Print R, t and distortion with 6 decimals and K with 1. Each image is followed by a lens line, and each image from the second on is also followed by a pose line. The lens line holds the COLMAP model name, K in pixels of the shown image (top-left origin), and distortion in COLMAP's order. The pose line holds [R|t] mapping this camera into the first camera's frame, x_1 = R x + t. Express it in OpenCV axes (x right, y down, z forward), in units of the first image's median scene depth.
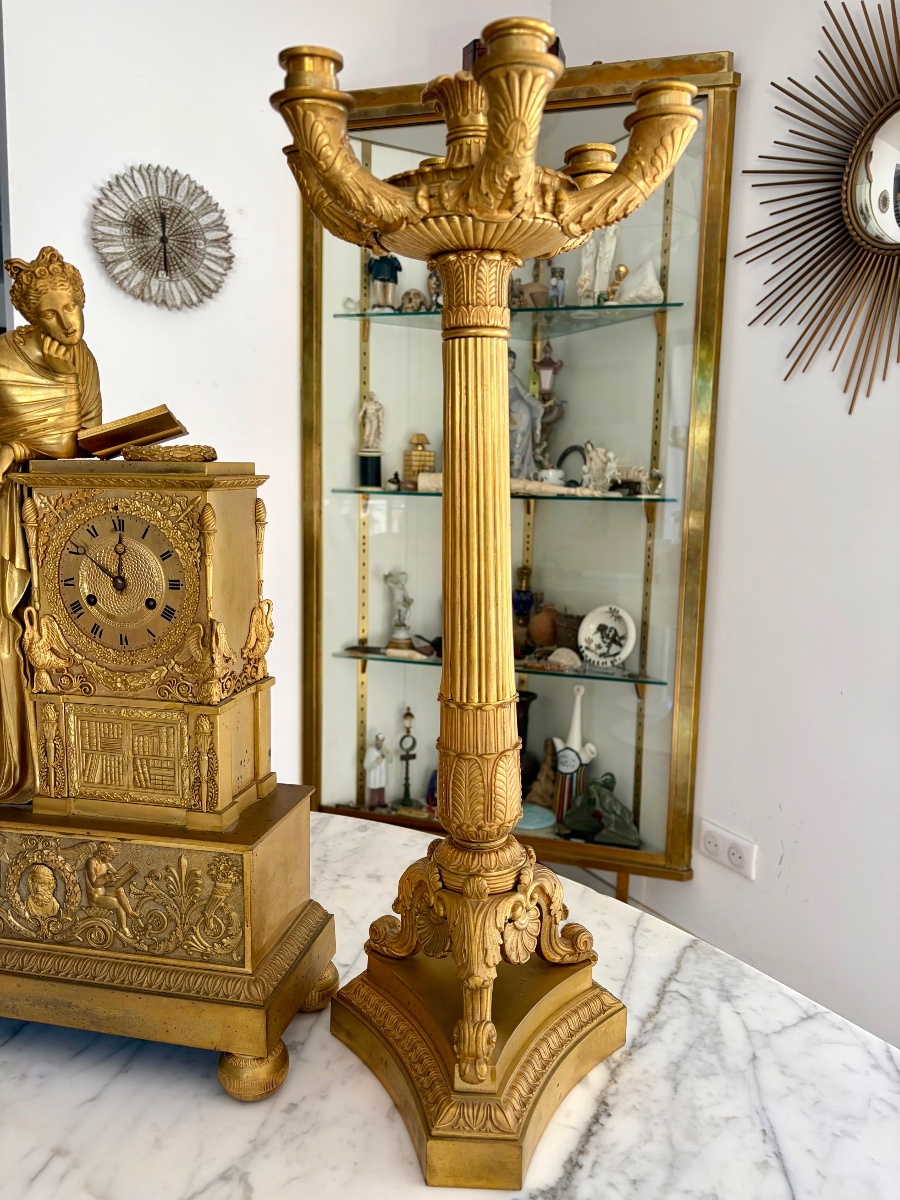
lens RADIAL K [[915.7, 0, 451.8], [0, 915.7, 610.0], [0, 0, 1]] dist [0.008759, 0.002190]
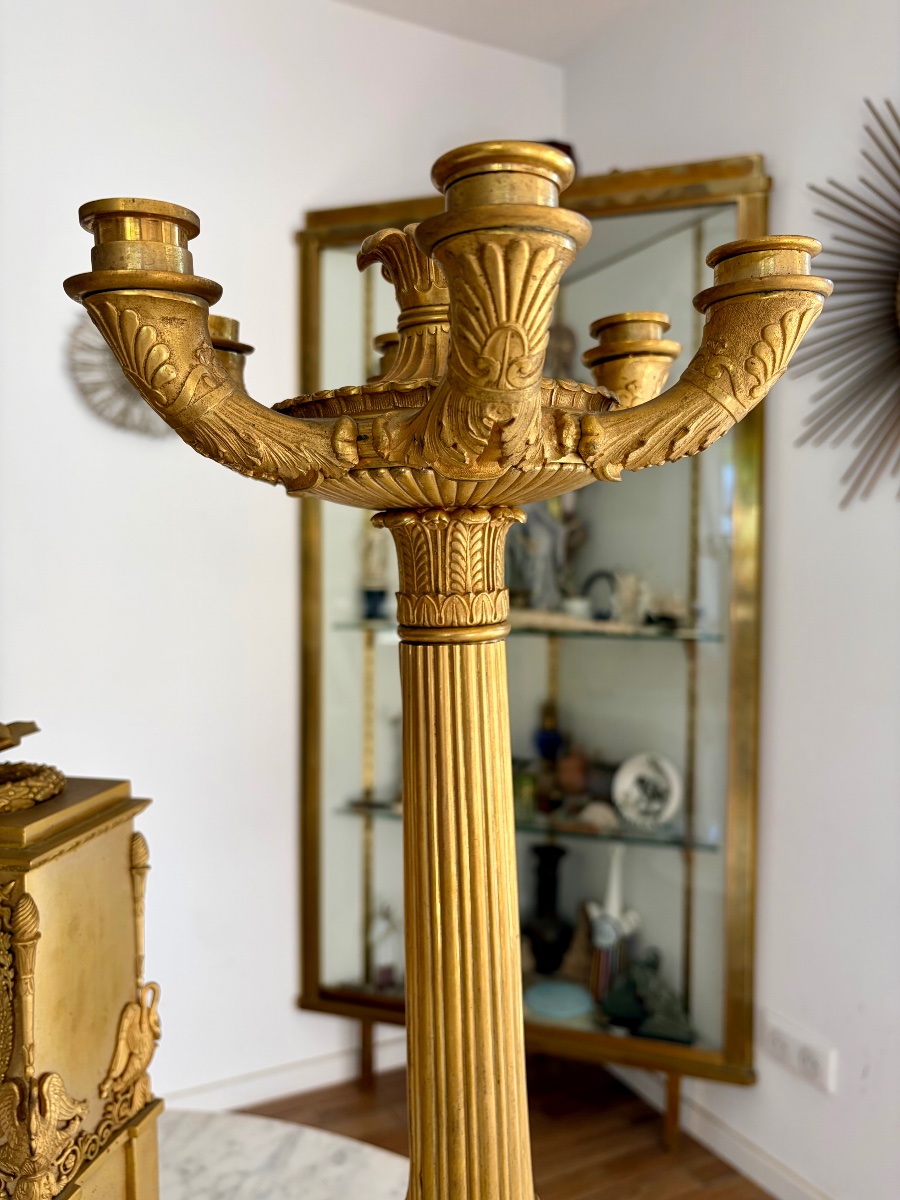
lens RADIAL K [[937.3, 0, 452.1], [0, 937.3, 603.2], [0, 0, 1]] dist [-0.012477, -0.006608]
pose [[0.999558, -0.016594, -0.024676, 0.042608], [0.014024, 0.994797, -0.100910, -0.265600], [0.026222, 0.100519, 0.994590, 0.400402]]
